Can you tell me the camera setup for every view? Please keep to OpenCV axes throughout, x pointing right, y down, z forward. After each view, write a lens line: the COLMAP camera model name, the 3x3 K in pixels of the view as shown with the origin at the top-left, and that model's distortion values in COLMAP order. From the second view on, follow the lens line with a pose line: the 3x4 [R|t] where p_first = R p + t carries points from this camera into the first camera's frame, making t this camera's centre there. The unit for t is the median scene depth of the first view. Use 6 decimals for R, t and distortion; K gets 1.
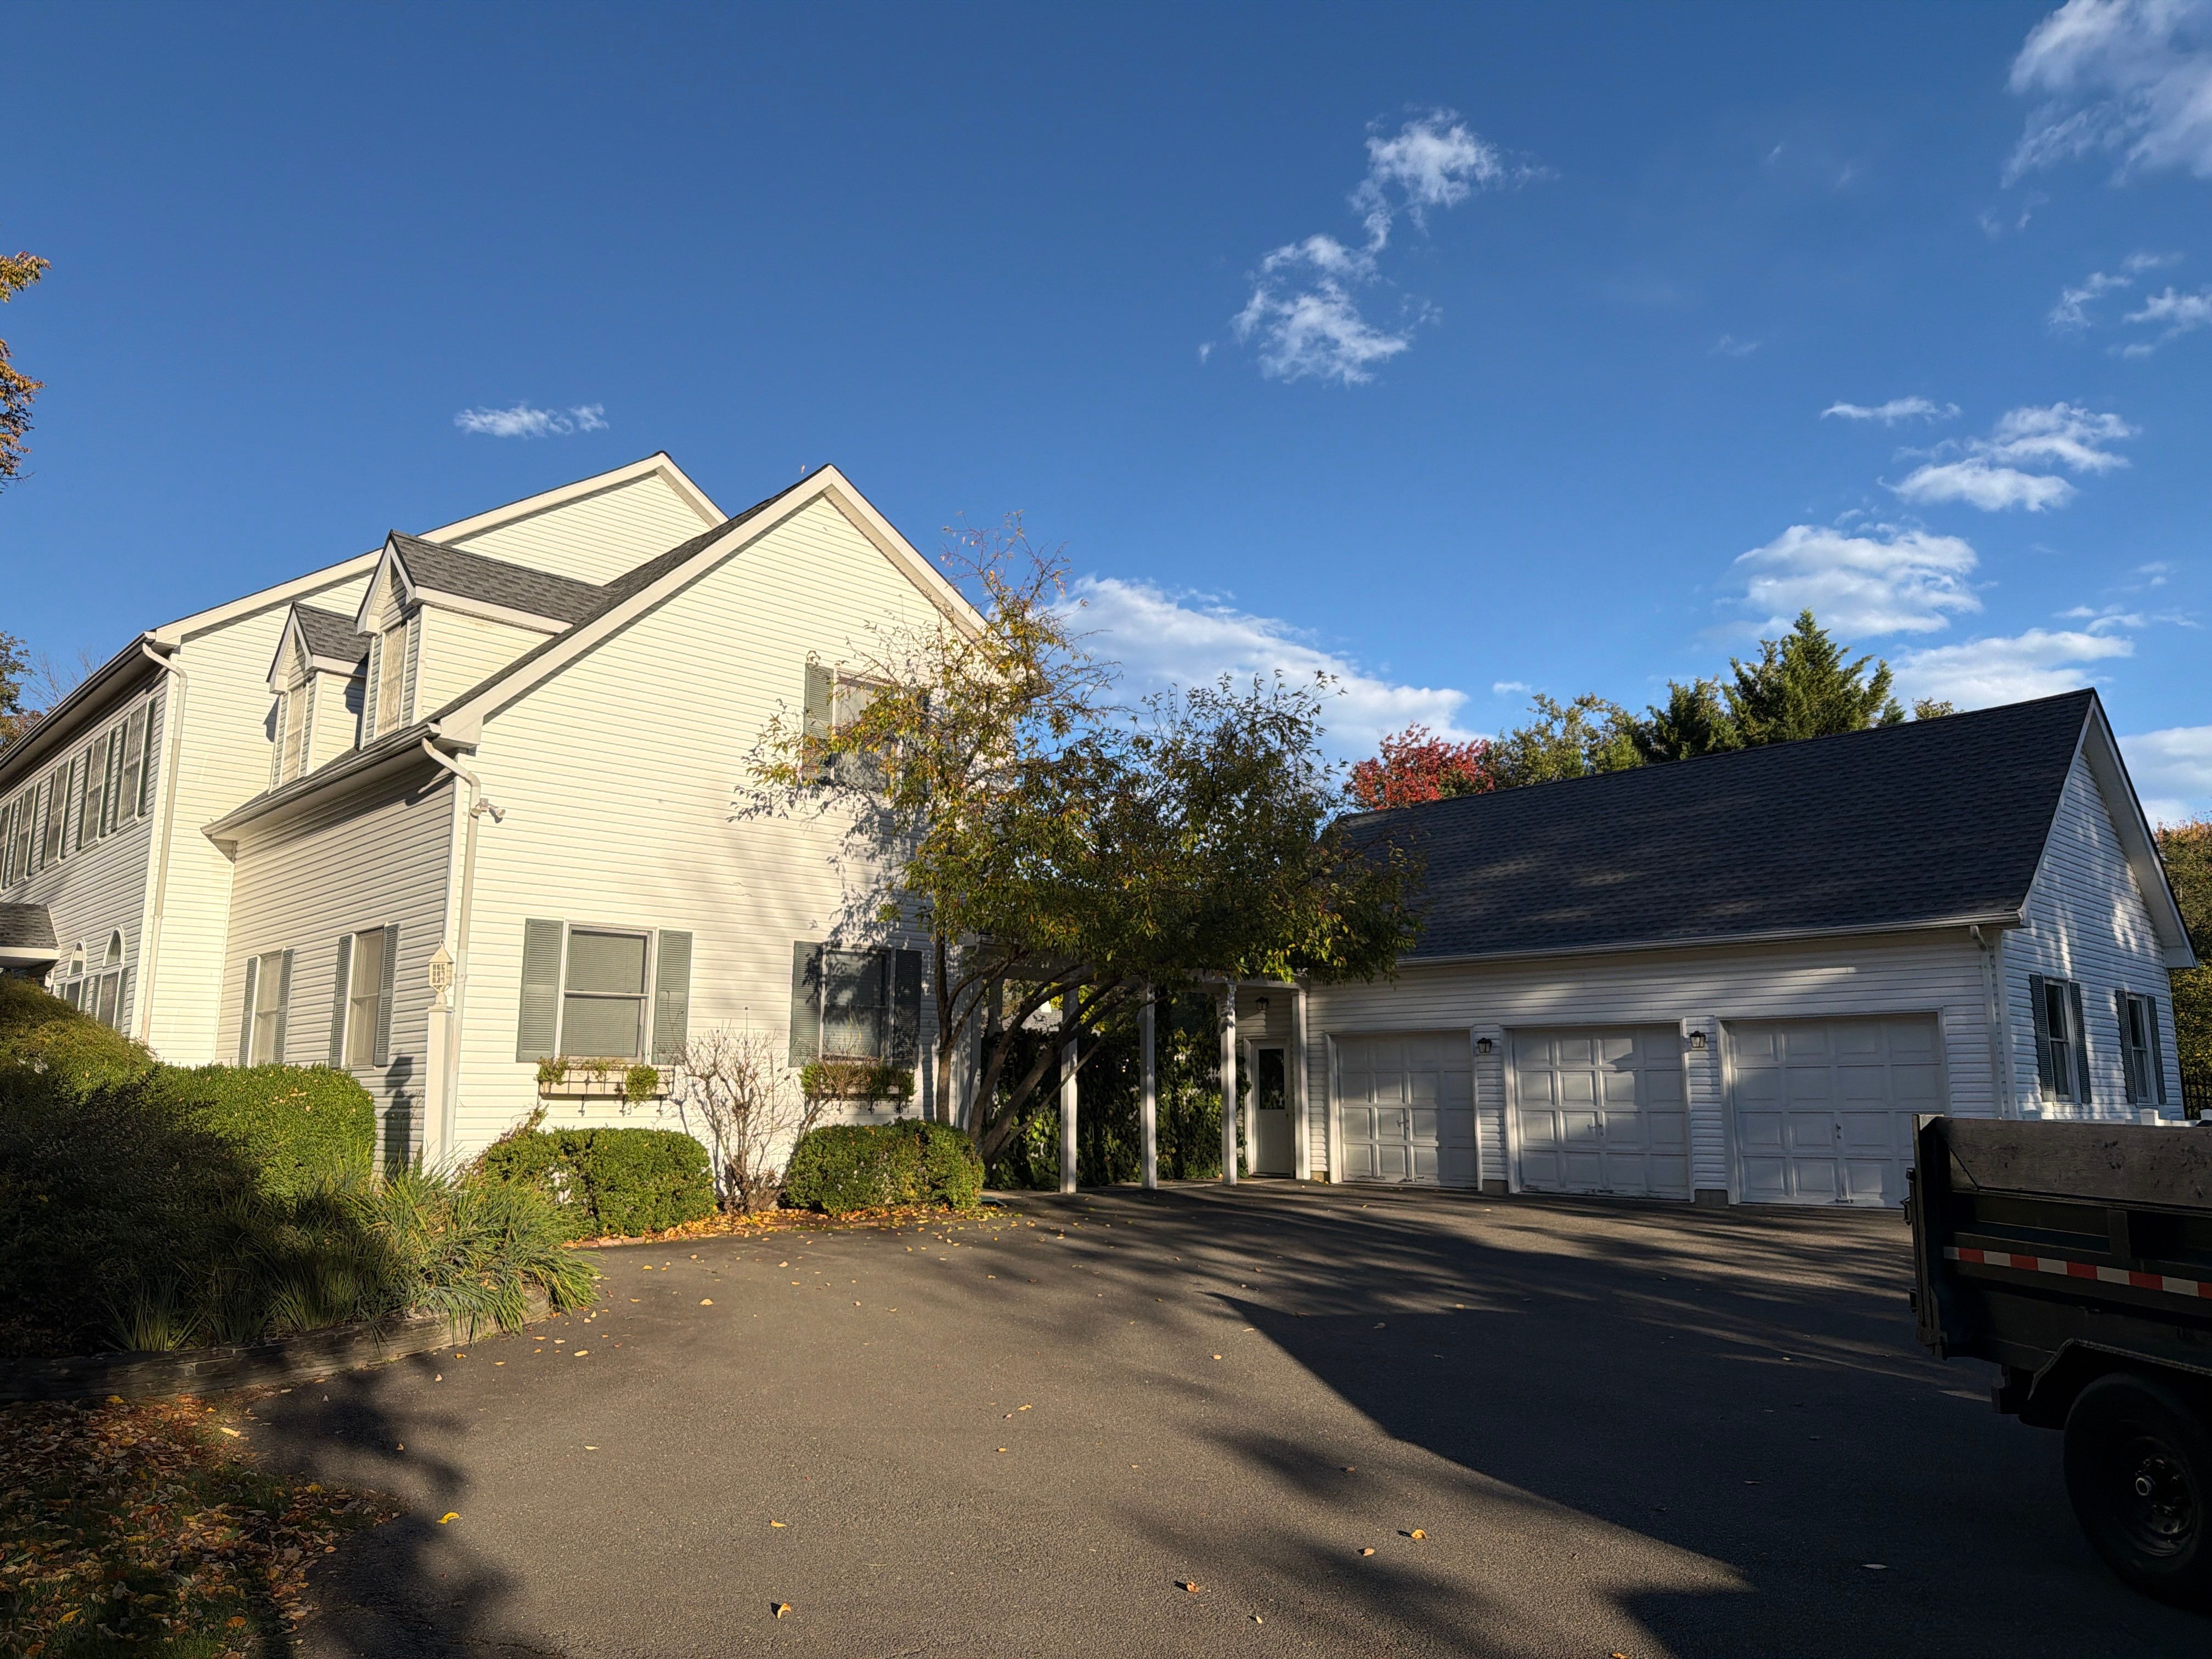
lens RADIAL K [[1528.1, 0, 1106.0], [0, 1528.1, 829.5], [0, 0, 1]] dist [0.031290, -0.041452]
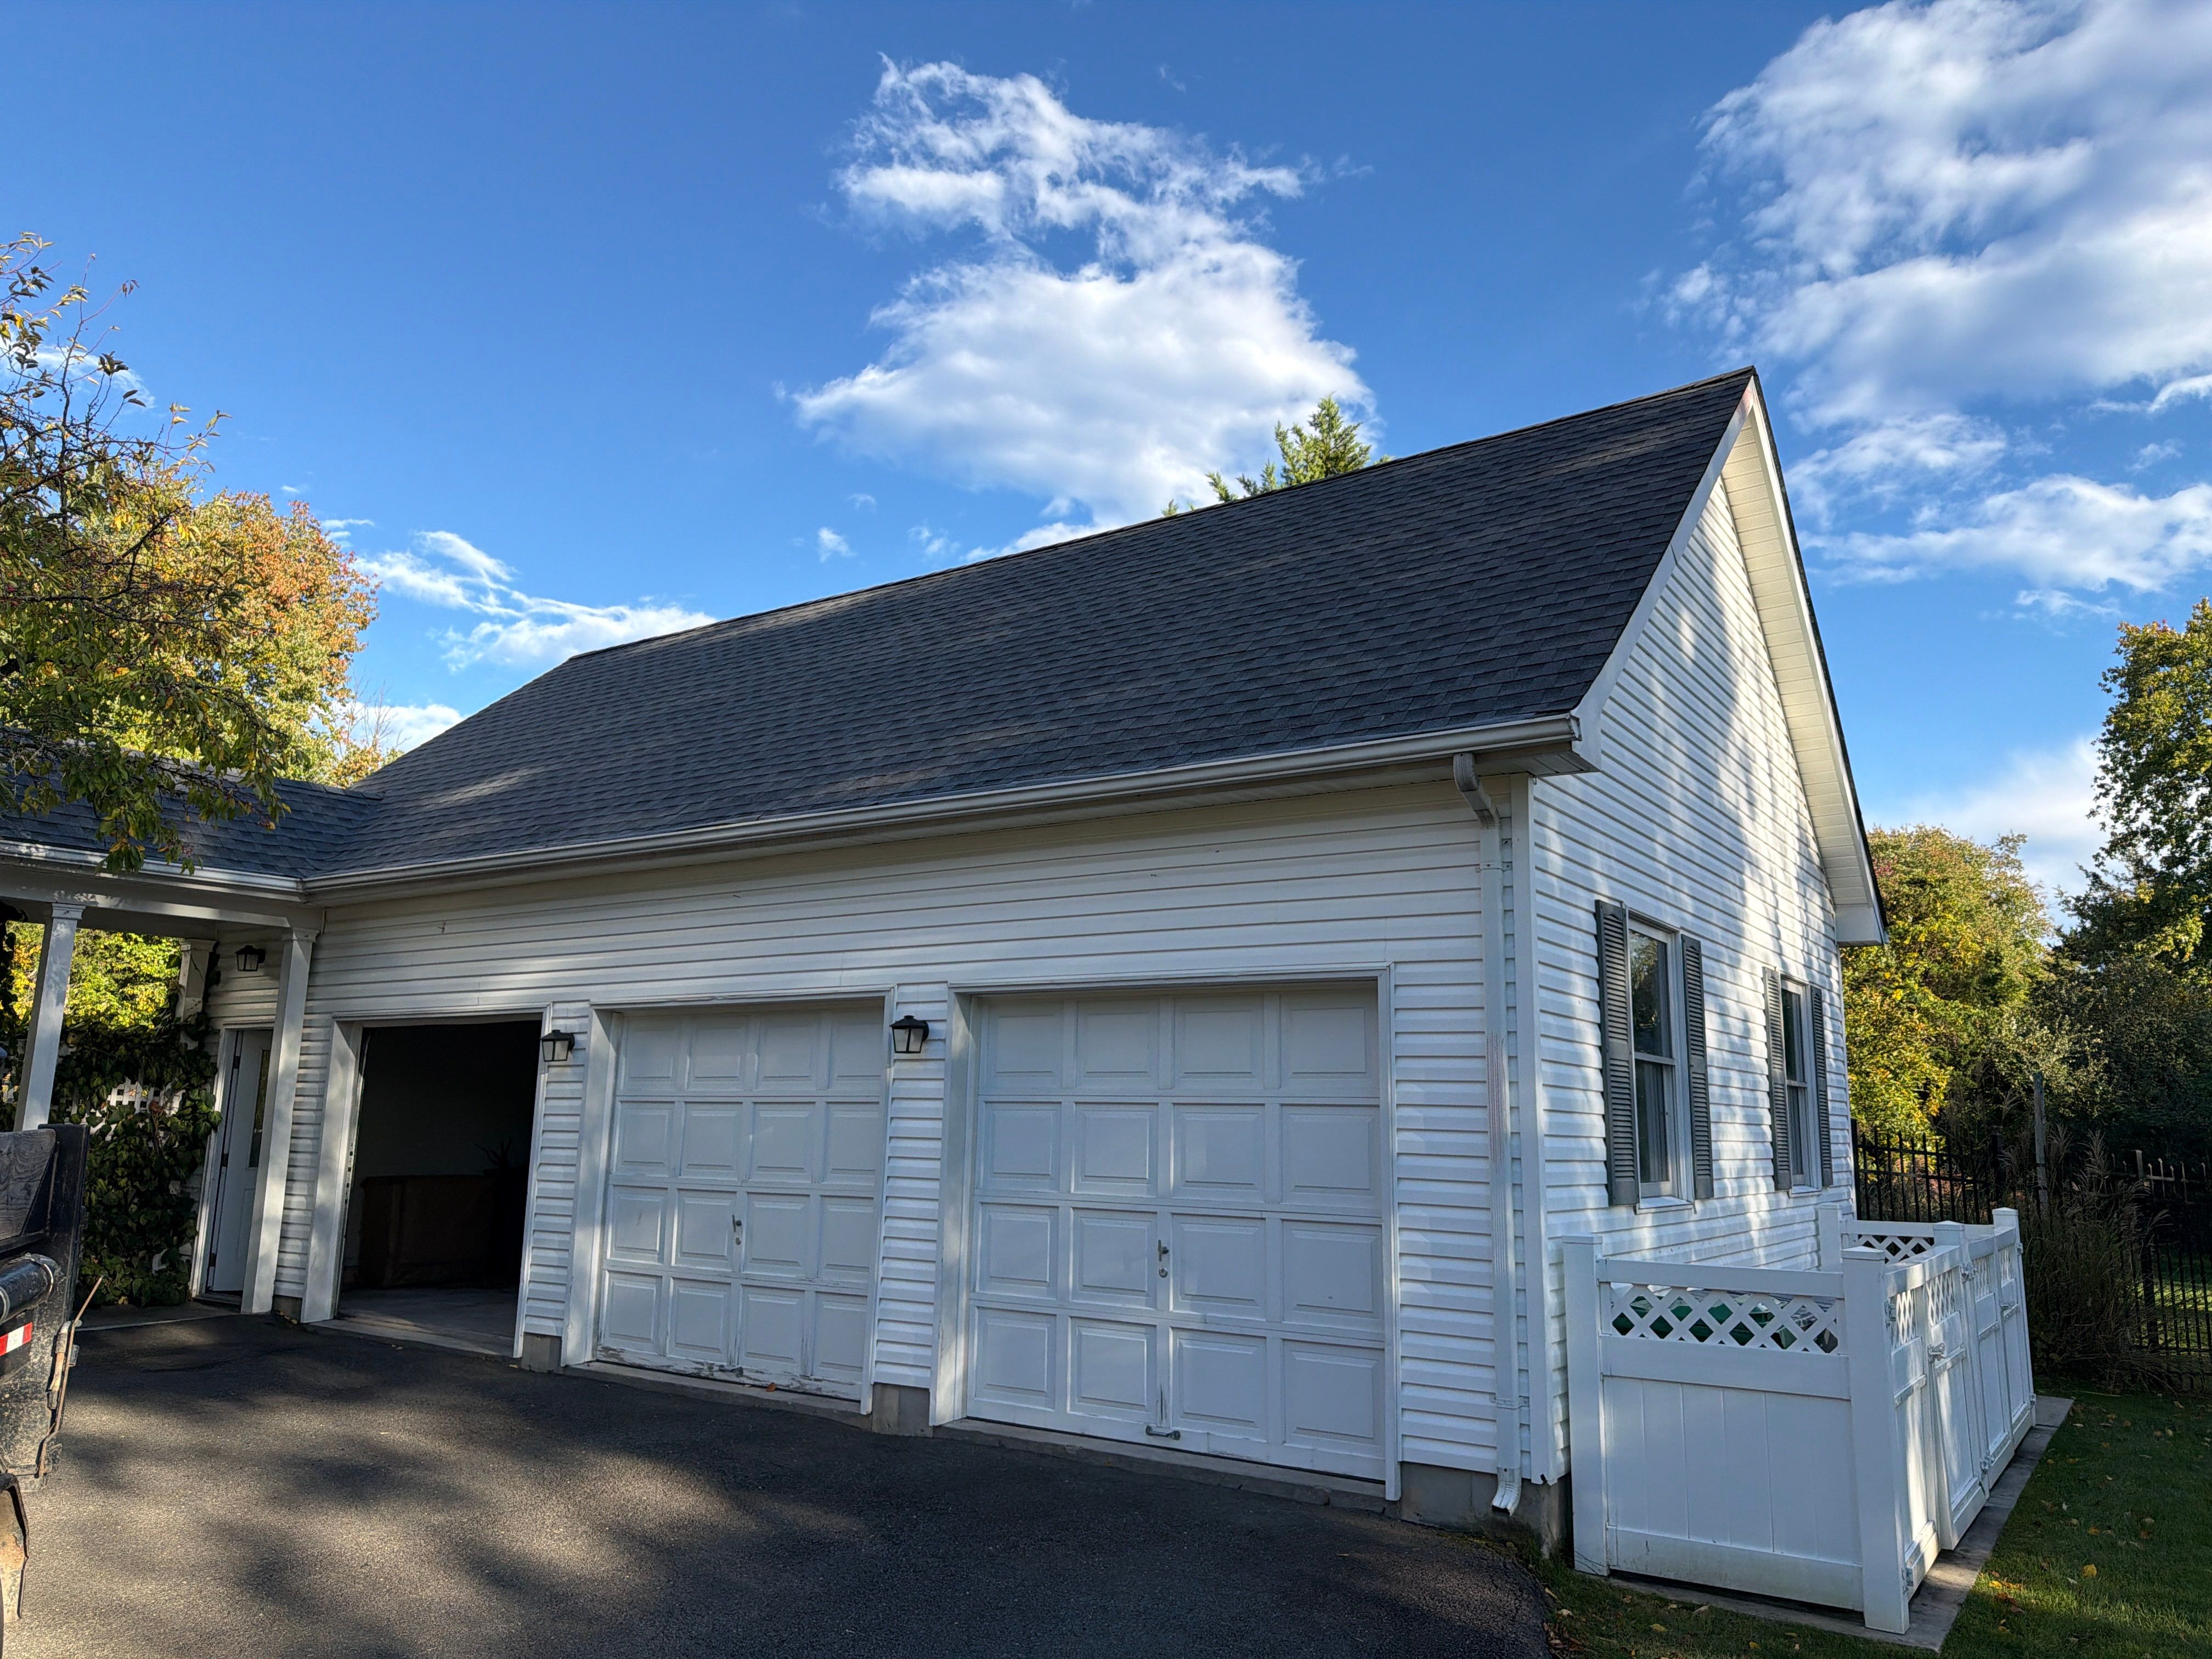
lens RADIAL K [[1528.1, 0, 1106.0], [0, 1528.1, 829.5], [0, 0, 1]] dist [0.031290, -0.041452]
pose [[0.975770, 0.051455, 0.212660, 0.369779], [-0.050946, 0.998670, -0.007879, 0.083404], [-0.212783, -0.003146, 0.977094, 0.599854]]
